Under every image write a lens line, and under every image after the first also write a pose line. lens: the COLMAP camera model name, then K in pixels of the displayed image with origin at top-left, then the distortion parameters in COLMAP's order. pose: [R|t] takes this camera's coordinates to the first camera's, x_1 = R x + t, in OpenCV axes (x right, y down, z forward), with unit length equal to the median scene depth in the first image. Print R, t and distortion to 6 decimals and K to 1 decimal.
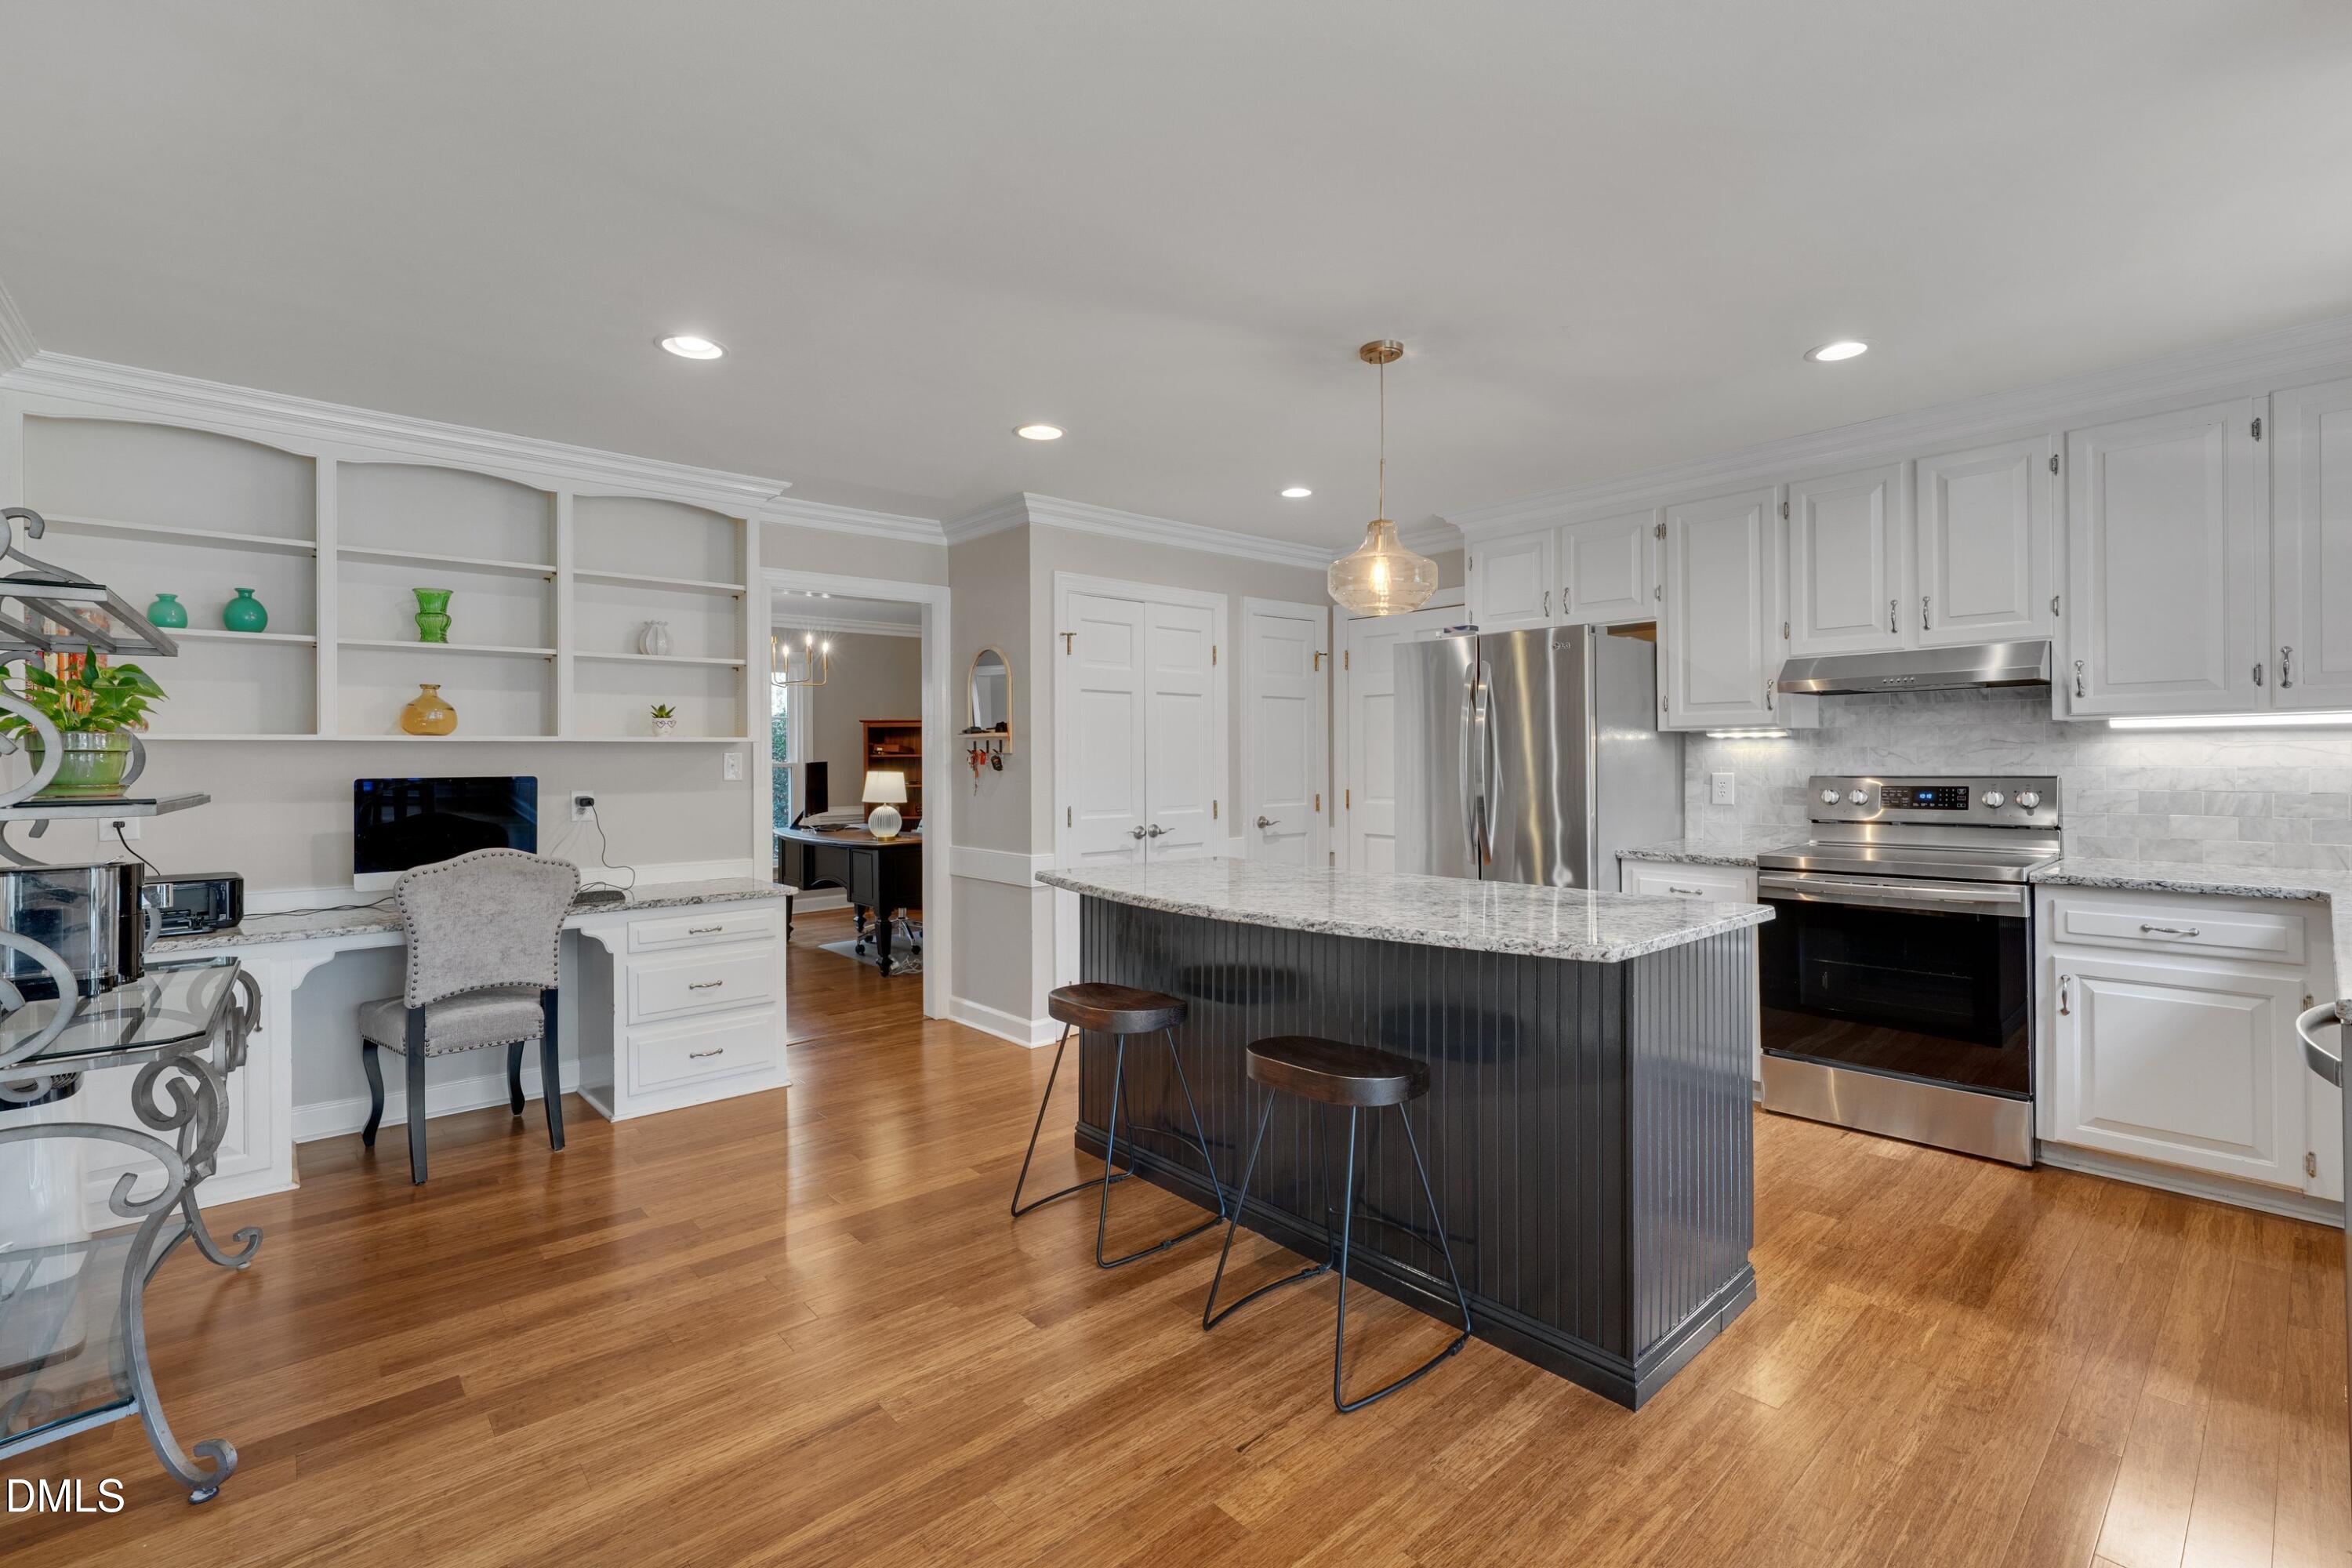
lens RADIAL K [[1027.5, 0, 1175.9], [0, 1027.5, 763.3], [0, 0, 1]] dist [-0.005443, 0.001609]
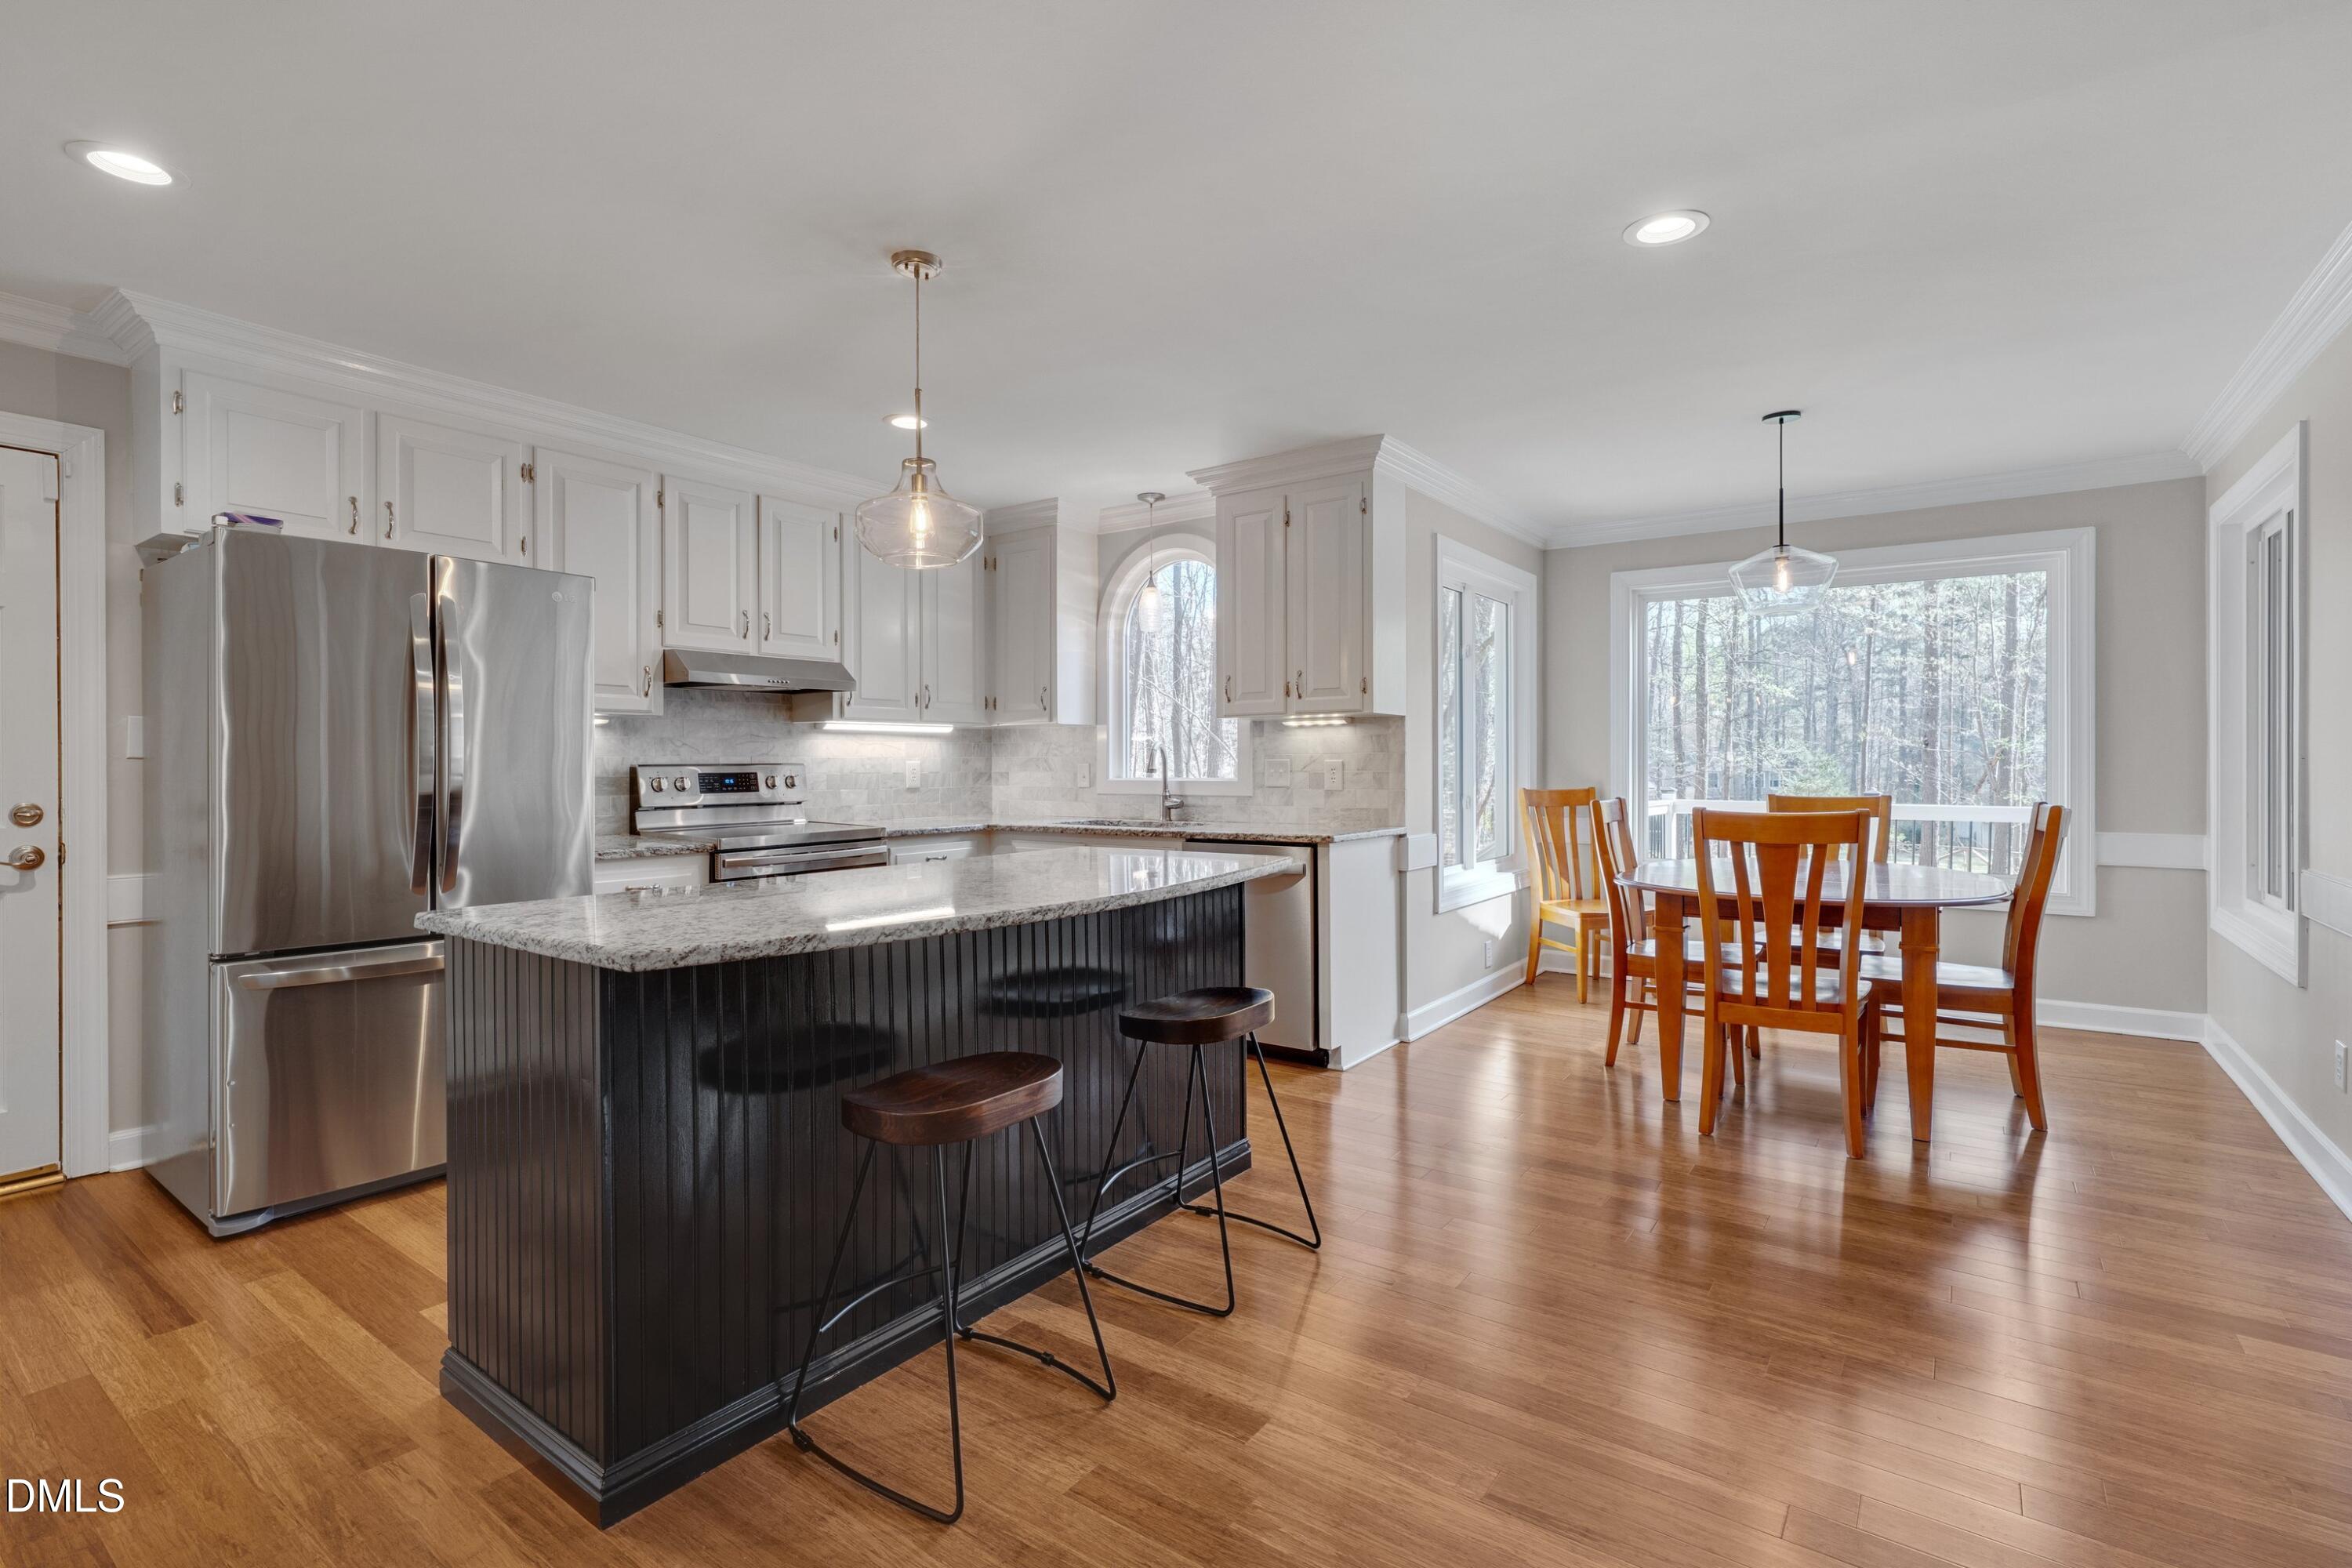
lens RADIAL K [[1099.9, 0, 1184.0], [0, 1099.9, 769.4], [0, 0, 1]] dist [-0.002105, 0.002985]
pose [[-0.225802, 0.002631, 0.974170, -0.591223], [0.006001, 0.999981, -0.001309, 0.023128], [-0.974155, 0.005550, -0.225814, 0.772438]]
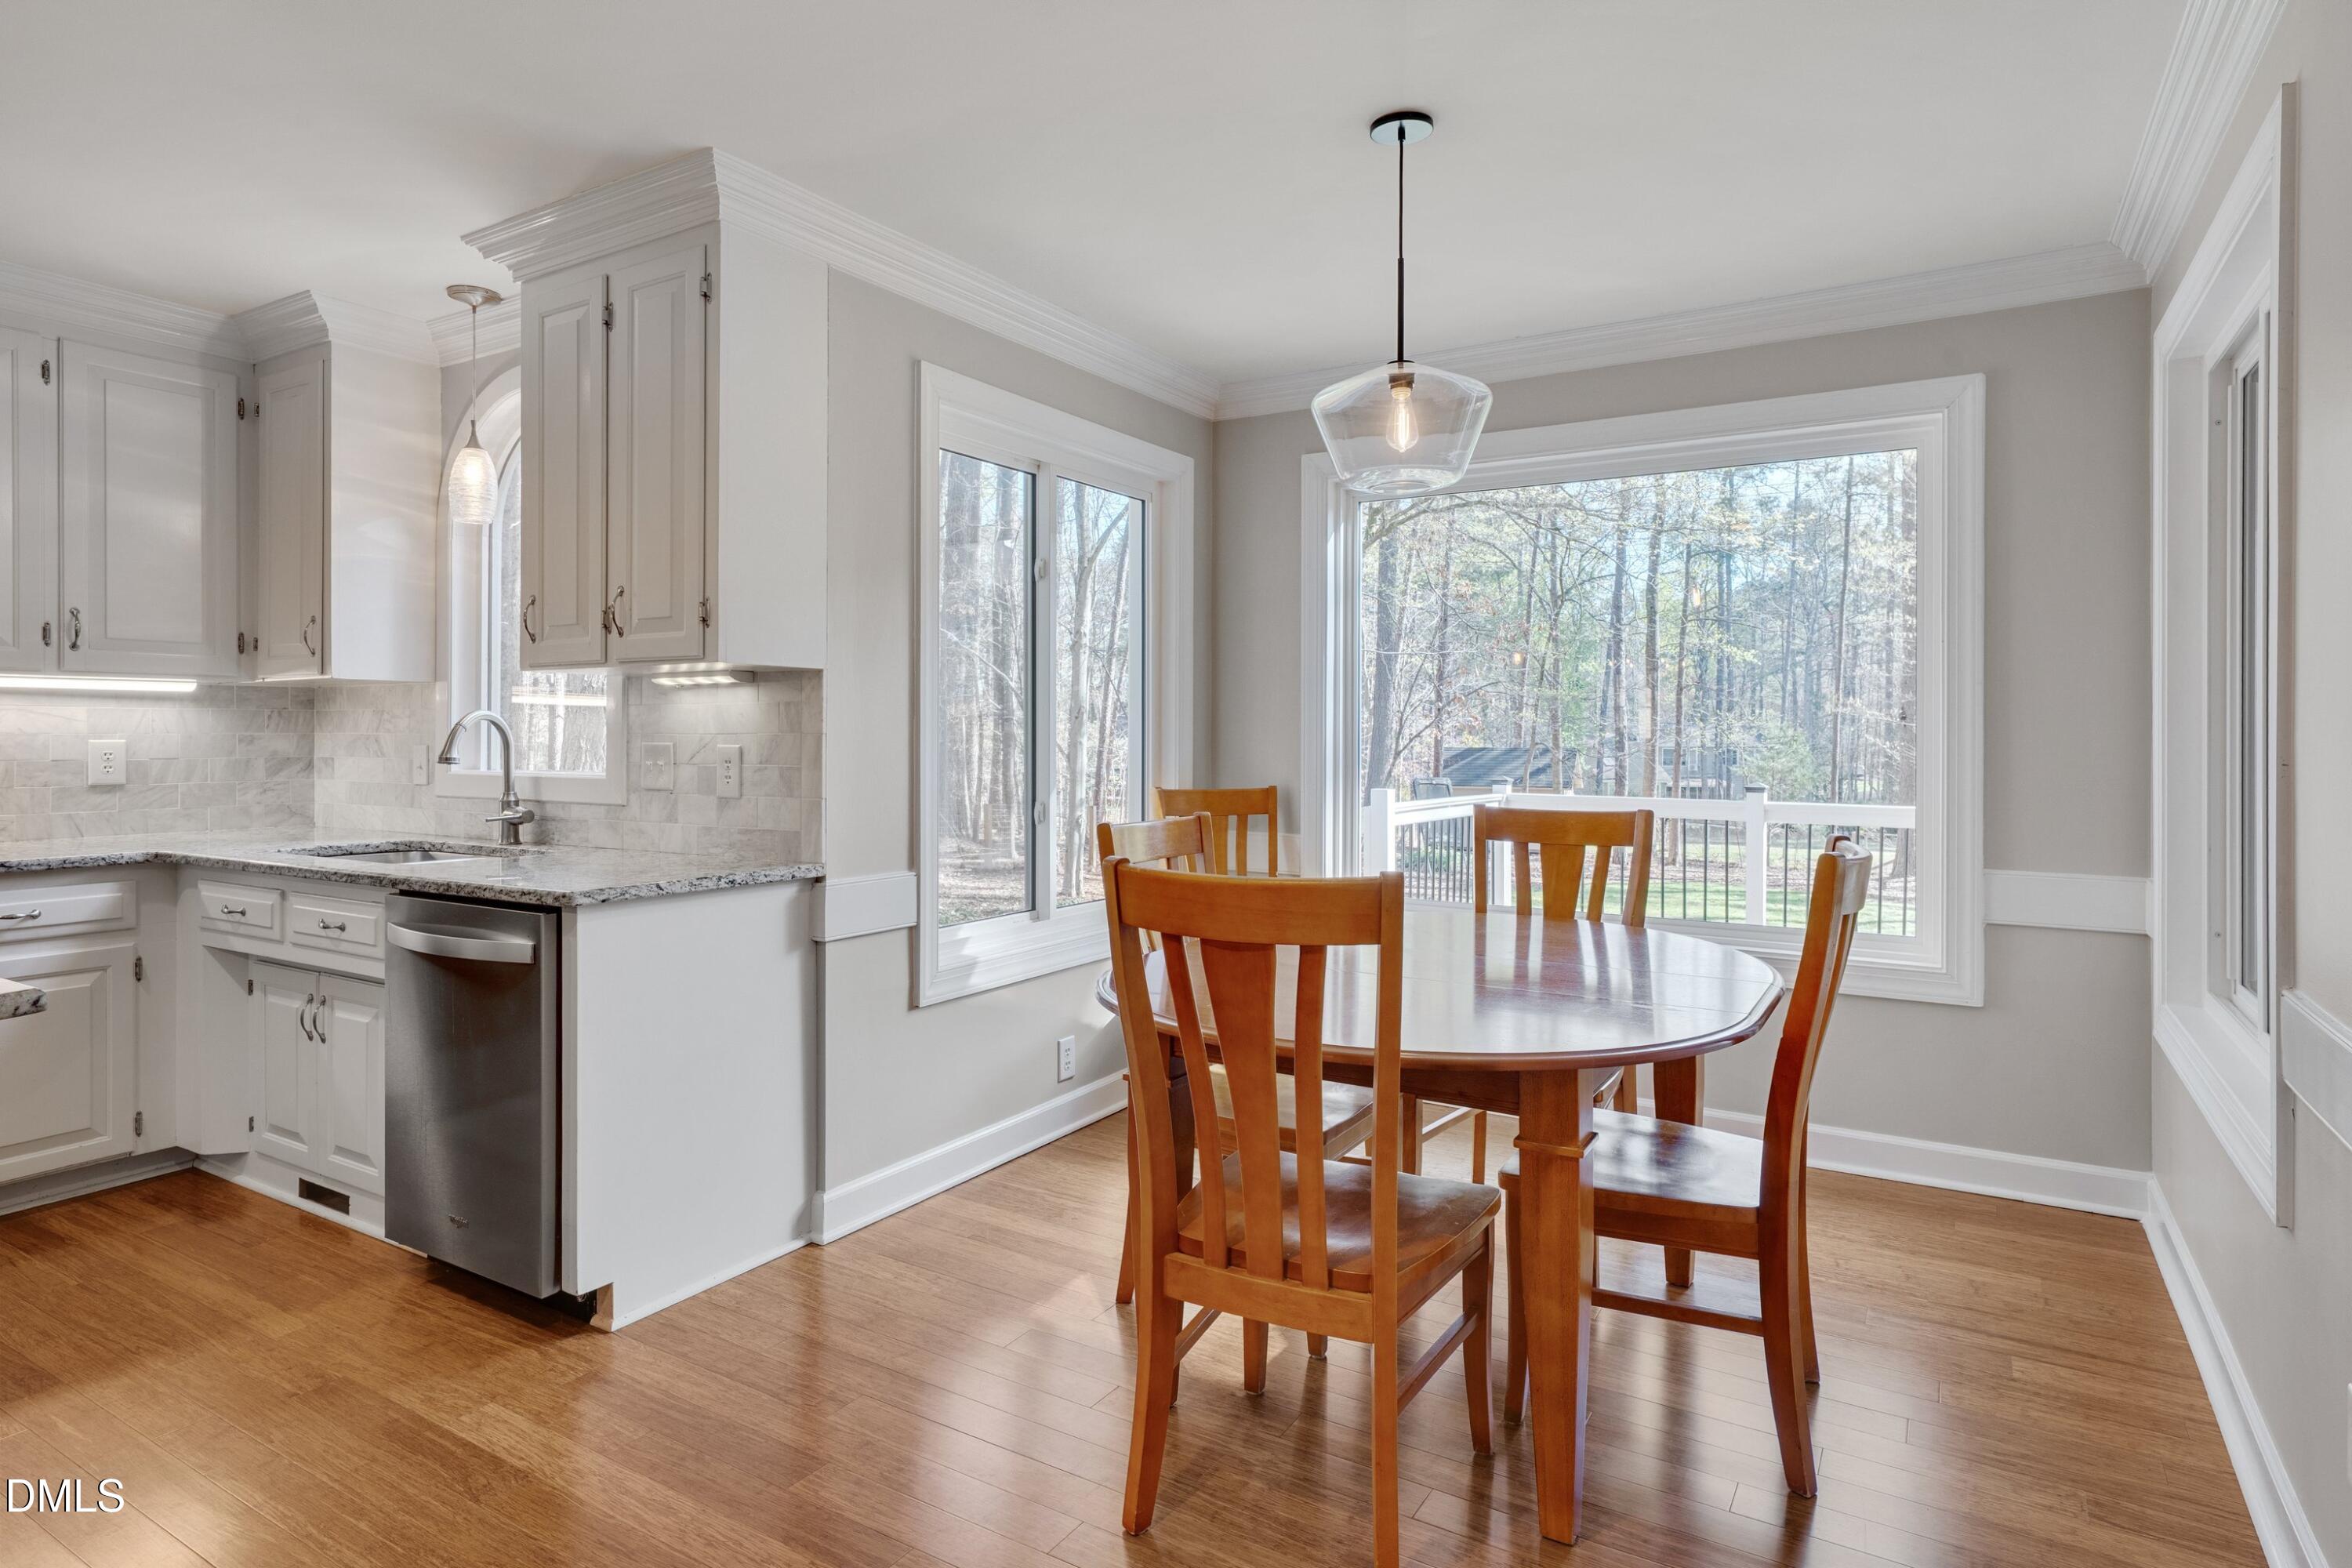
lens RADIAL K [[1270.9, 0, 1199.7], [0, 1270.9, 734.8], [0, 0, 1]] dist [0.003351, 0.003811]
pose [[-0.296356, 0.005255, 0.955063, -0.293442], [-0.000149, 0.999985, -0.005548, 0.009529], [-0.955077, -0.001787, -0.296351, 0.266106]]
